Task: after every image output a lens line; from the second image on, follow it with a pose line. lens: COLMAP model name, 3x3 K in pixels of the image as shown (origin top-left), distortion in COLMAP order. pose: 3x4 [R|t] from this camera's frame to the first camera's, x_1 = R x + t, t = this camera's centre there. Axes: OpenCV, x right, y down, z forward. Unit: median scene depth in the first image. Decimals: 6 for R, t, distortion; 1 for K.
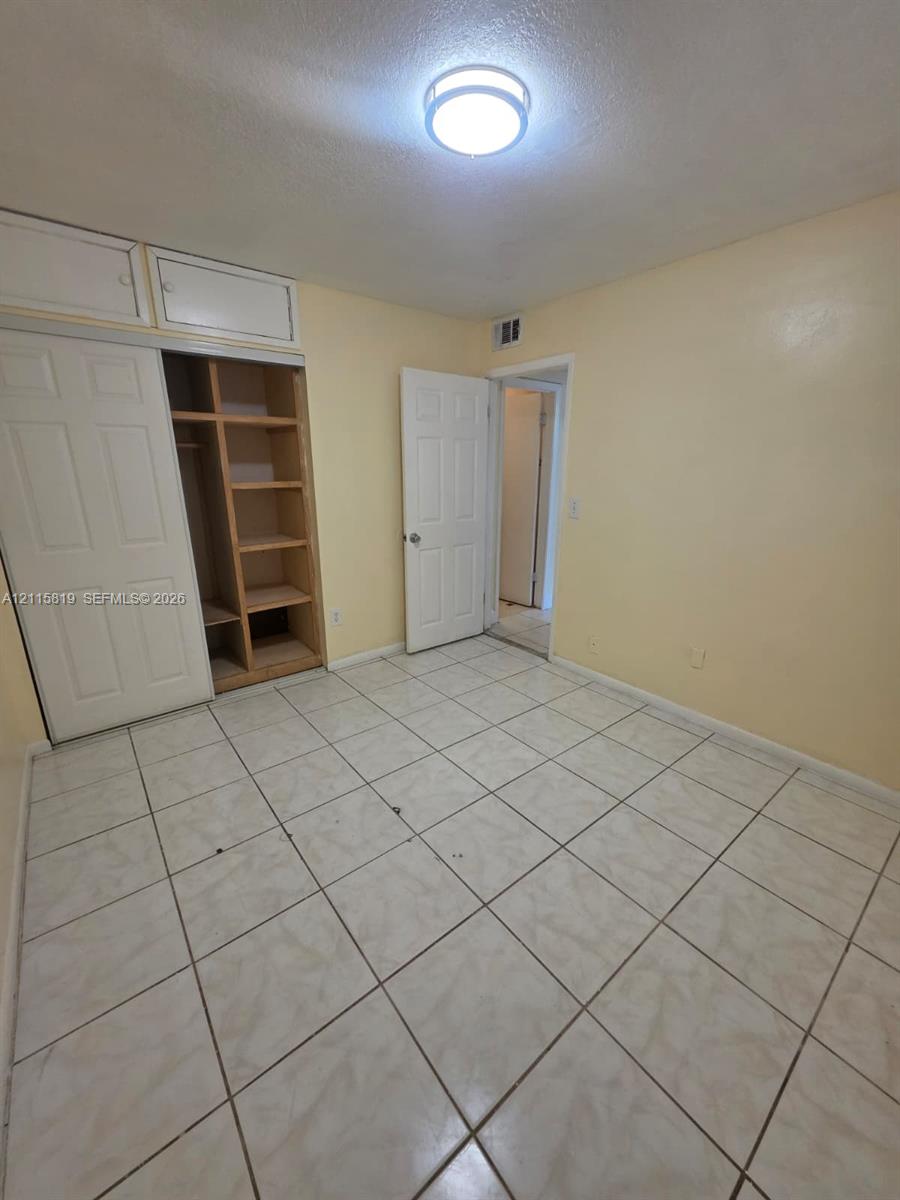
lens RADIAL K [[476.2, 0, 458.6], [0, 476.2, 599.3], [0, 0, 1]] dist [0.000988, -0.000222]
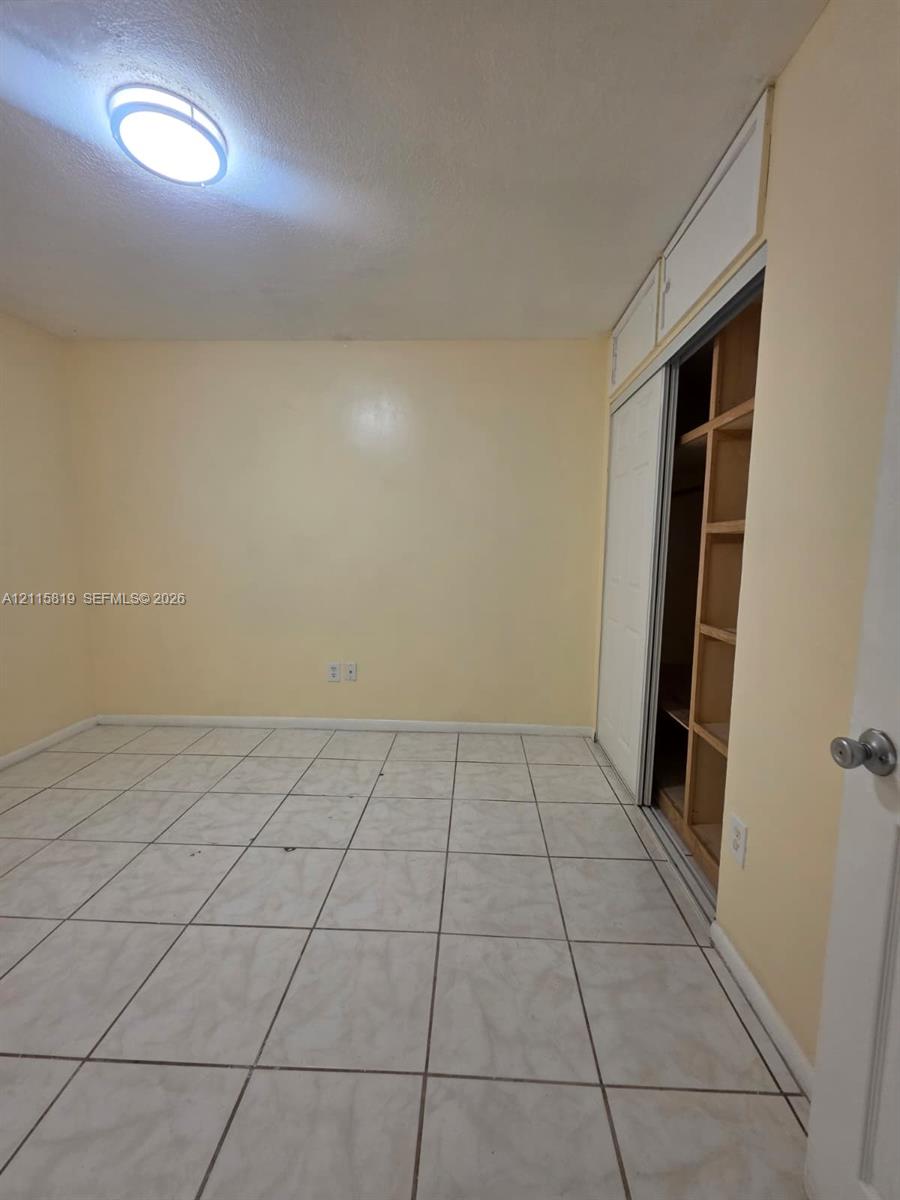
lens RADIAL K [[476.2, 0, 458.6], [0, 476.2, 599.3], [0, 0, 1]] dist [0.000988, -0.000222]
pose [[-0.658419, 0.073906, -0.749015, 0.304372], [-0.224464, 0.930599, 0.289138, -0.345181], [0.718402, 0.358501, -0.596135, 1.560132]]
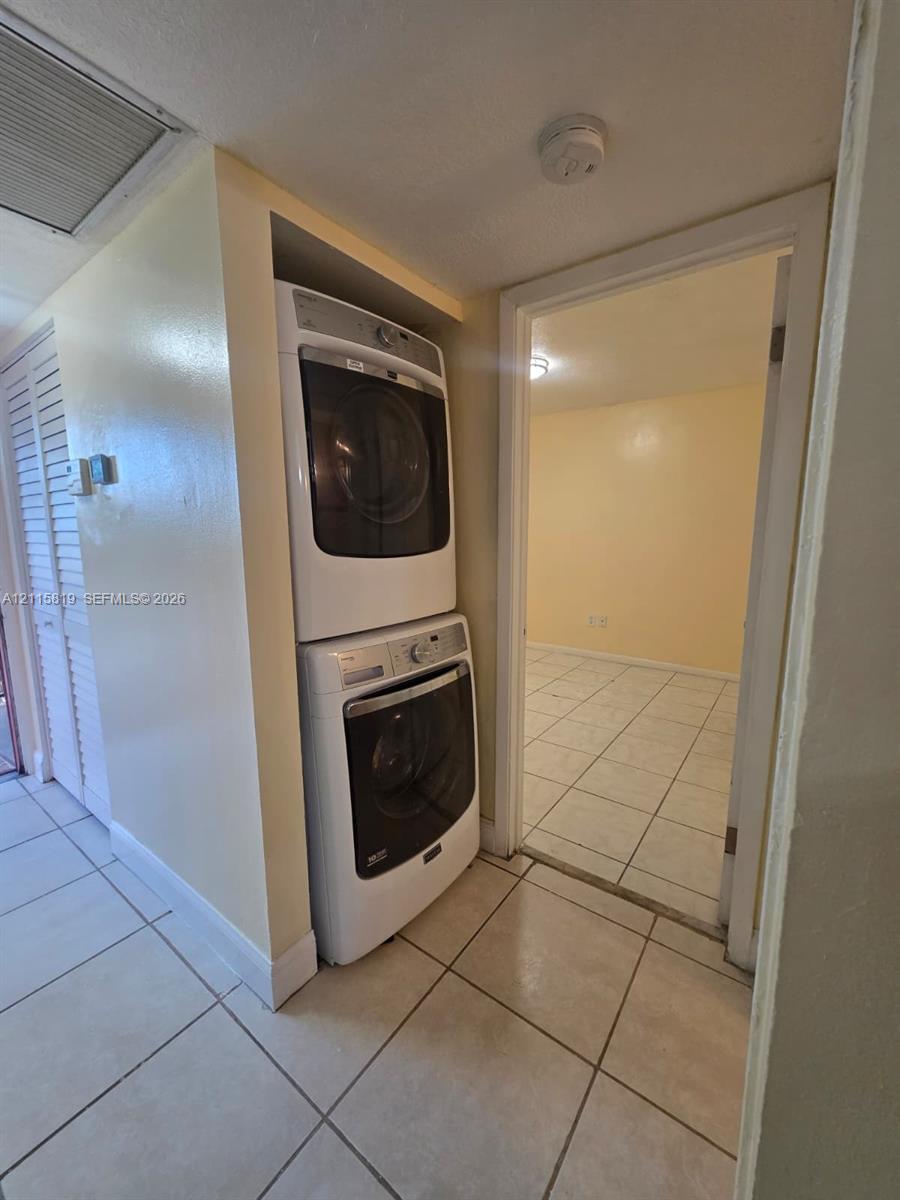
lens RADIAL K [[478.9, 0, 452.0], [0, 478.9, 599.3], [0, 0, 1]] dist [0.000850, 0.000051]
pose [[-0.968257, 0.035691, -0.247396, 0.675812], [-0.071738, 0.908434, 0.411826, -0.606958], [0.239441, 0.416501, -0.877037, 2.284397]]
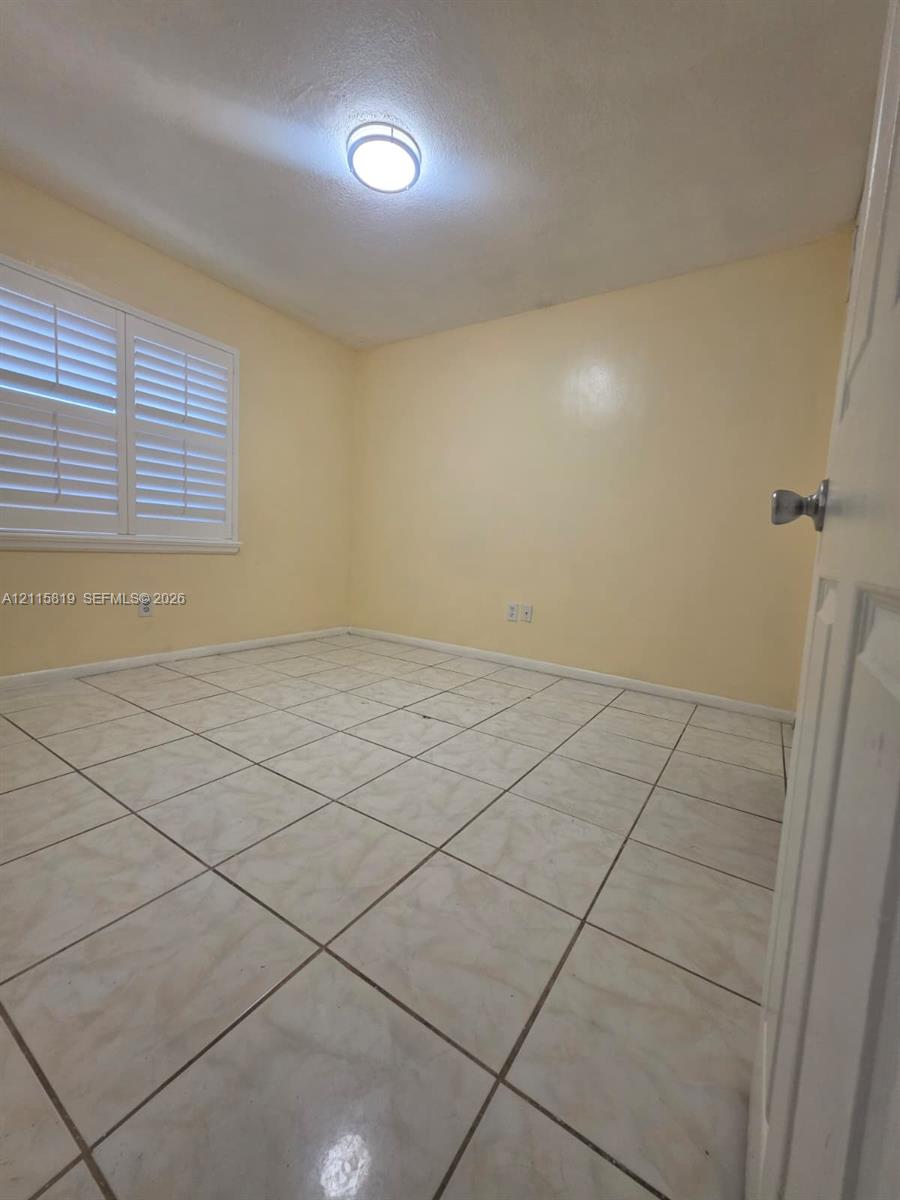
lens RADIAL K [[477.7, 0, 456.8], [0, 477.7, 592.5], [0, 0, 1]] dist [0.002090, 0.000280]
pose [[-0.950413, -0.030209, -0.309521, 0.154667], [-0.144473, 0.924245, 0.353411, -0.229506], [0.275397, 0.380604, -0.882778, 1.832393]]
